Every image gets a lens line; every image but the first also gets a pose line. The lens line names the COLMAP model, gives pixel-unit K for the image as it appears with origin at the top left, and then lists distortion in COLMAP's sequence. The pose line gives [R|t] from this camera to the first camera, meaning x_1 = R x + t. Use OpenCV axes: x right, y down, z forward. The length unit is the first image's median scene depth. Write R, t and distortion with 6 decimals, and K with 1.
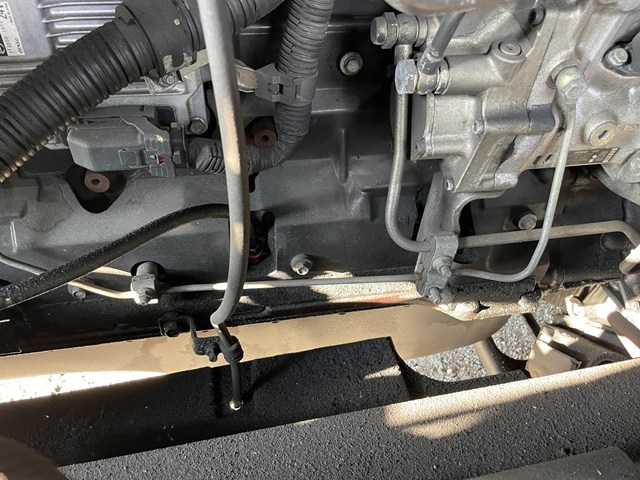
lens RADIAL K [[488.2, 0, 322.5], [0, 488.2, 242.8], [0, 0, 1]] dist [0.040452, -0.058897]
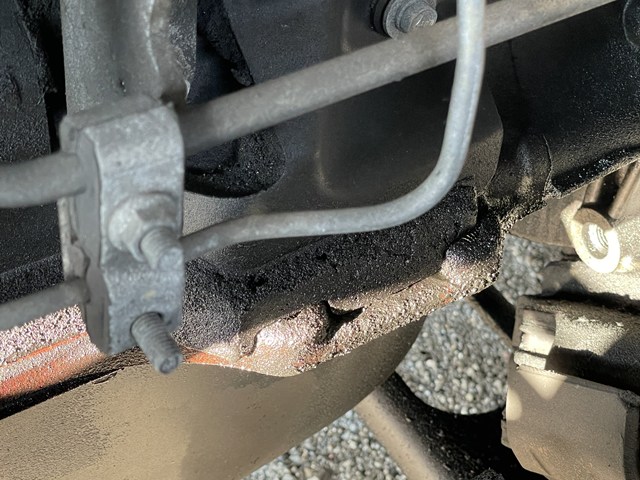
lens RADIAL K [[1261.5, 0, 319.8], [0, 1261.5, 240.3], [0, 0, 1]] dist [0.039677, 0.000000]
pose [[0.929048, -0.247133, 0.275311, 0.110453], [0.228876, 0.968599, 0.097112, 0.005600], [-0.290665, -0.027209, 0.956438, 0.252464]]
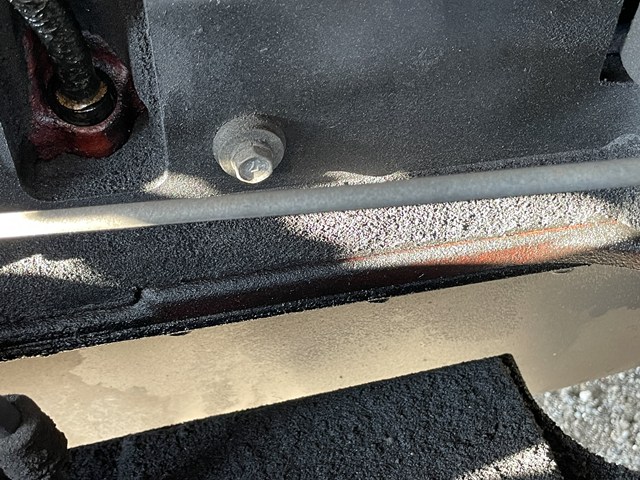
lens RADIAL K [[822.2, 0, 320.4], [0, 822.2, 239.8], [0, 0, 1]] dist [0.016053, 0.000000]
pose [[0.999295, -0.034458, 0.014911, -0.007510], [0.032790, 0.994404, 0.100424, 0.048124], [-0.018288, -0.099864, 0.994833, 0.459993]]
